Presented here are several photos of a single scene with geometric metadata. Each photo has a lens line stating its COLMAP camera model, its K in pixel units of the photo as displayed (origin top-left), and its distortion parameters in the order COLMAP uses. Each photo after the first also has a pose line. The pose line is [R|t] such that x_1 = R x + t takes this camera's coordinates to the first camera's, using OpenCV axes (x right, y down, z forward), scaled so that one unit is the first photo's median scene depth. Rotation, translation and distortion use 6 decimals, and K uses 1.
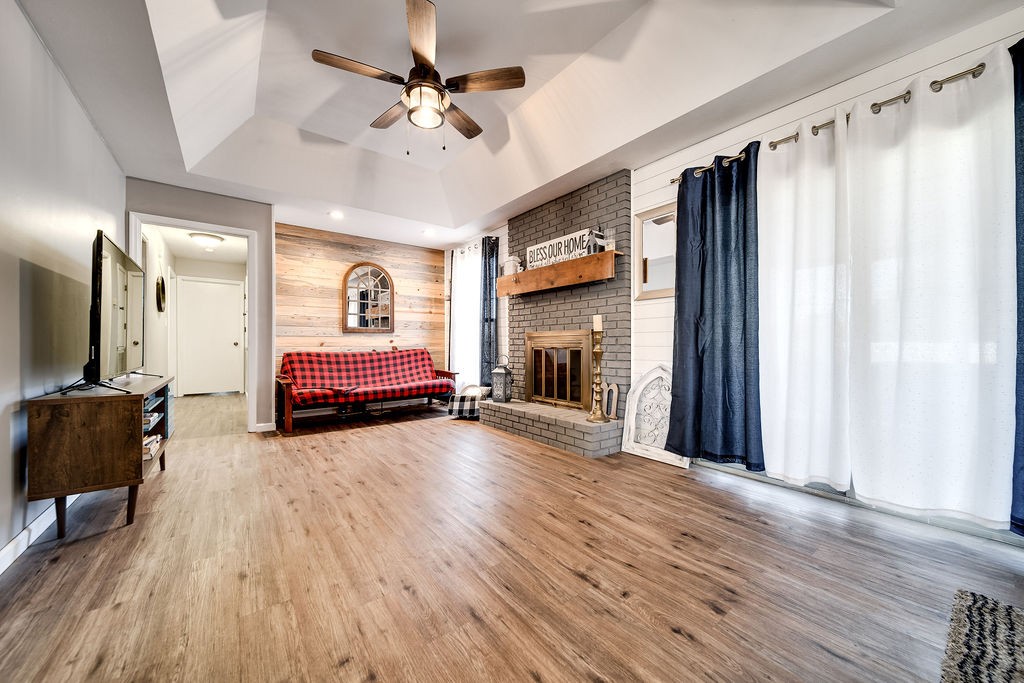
lens RADIAL K [[372.5, 0, 510.9], [0, 372.5, 342.4], [0, 0, 1]] dist [-0.002262, -0.000424]
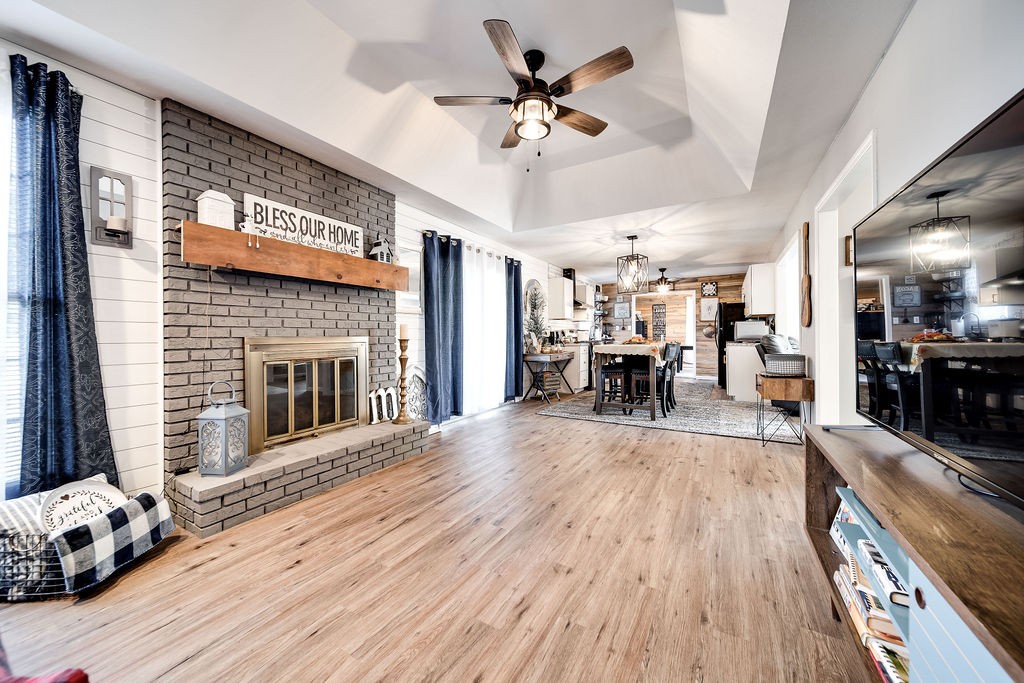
lens RADIAL K [[362.0, 0, 515.3], [0, 362.0, 334.0], [0, 0, 1]] dist [-0.004756, -0.000144]
pose [[-0.389029, 0.009165, 0.921180, -0.719161], [0.002936, 0.999958, -0.008709, -0.028972], [-0.921221, -0.000684, -0.389039, 0.928019]]
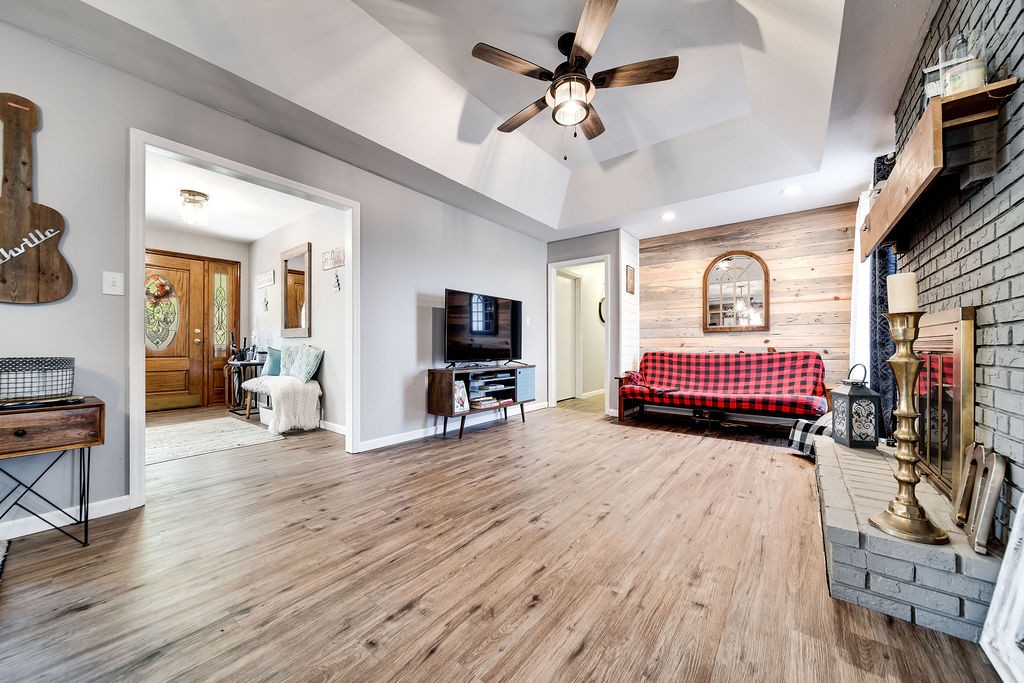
lens RADIAL K [[362.0, 0, 514.4], [0, 362.0, 342.5], [0, 0, 1]] dist [-0.004756, -0.000144]
pose [[0.253495, -0.006878, -0.967312, 0.426545], [0.004297, 0.999973, -0.005985, 0.003241], [0.967327, -0.002639, 0.253518, 0.402337]]
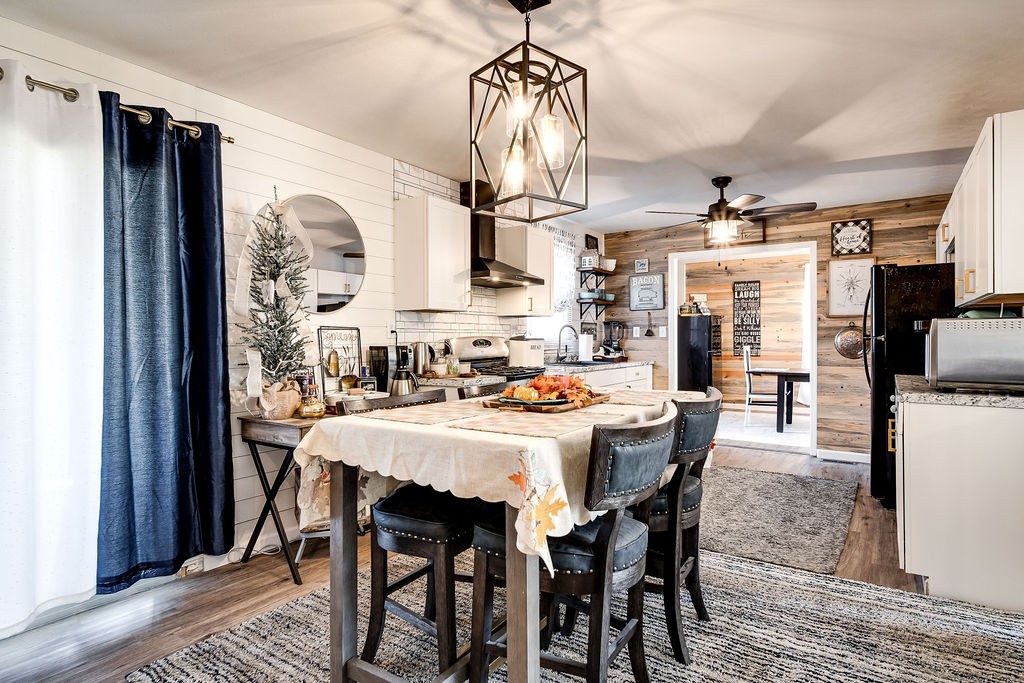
lens RADIAL K [[560.4, 0, 509.2], [0, 560.4, 341.3], [0, 0, 1]] dist [-0.004129, 0.000412]
pose [[-0.326147, -0.003105, 0.945314, -0.158122], [-0.002165, 0.999994, 0.002538, -0.065712], [-0.945316, -0.001219, -0.326152, 0.196993]]
